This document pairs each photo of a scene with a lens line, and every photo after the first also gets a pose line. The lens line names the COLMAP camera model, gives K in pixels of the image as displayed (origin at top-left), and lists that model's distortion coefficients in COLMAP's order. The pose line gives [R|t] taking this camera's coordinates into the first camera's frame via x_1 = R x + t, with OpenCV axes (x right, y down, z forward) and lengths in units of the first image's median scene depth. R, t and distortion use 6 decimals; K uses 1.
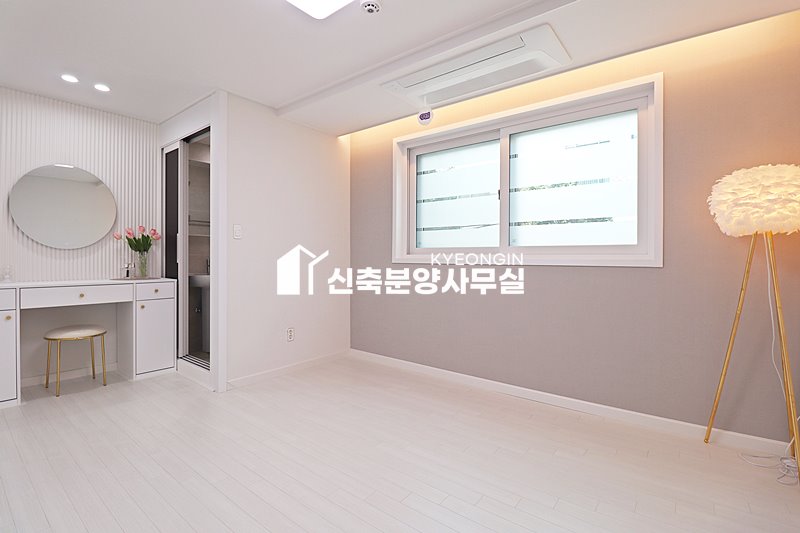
lens RADIAL K [[370.2, 0, 402.2], [0, 370.2, 260.7], [0, 0, 1]] dist [-0.000143, -0.013055]
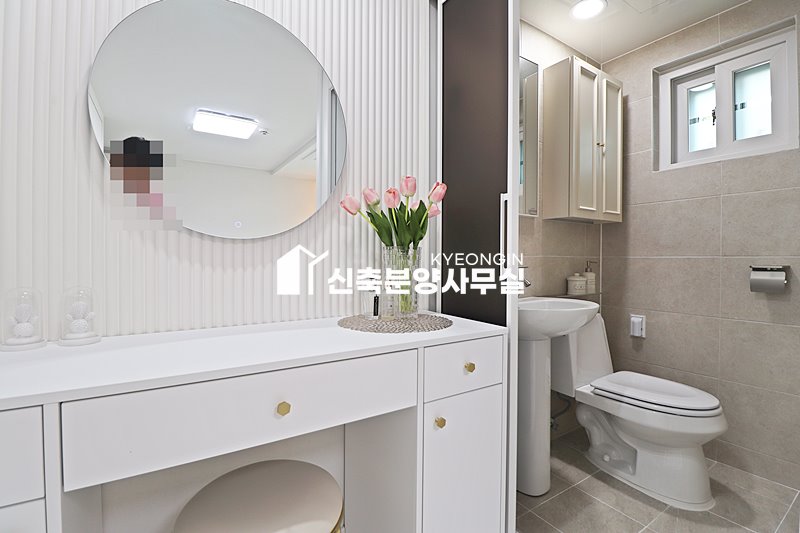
lens RADIAL K [[370.2, 0, 402.2], [0, 370.2, 260.7], [0, 0, 1]] dist [-0.000143, -0.013055]
pose [[0.944140, -0.001558, -0.329540, -0.600992], [-0.000848, 0.999974, -0.007158, -0.007982], [0.329543, 0.007038, 0.944114, 0.662842]]
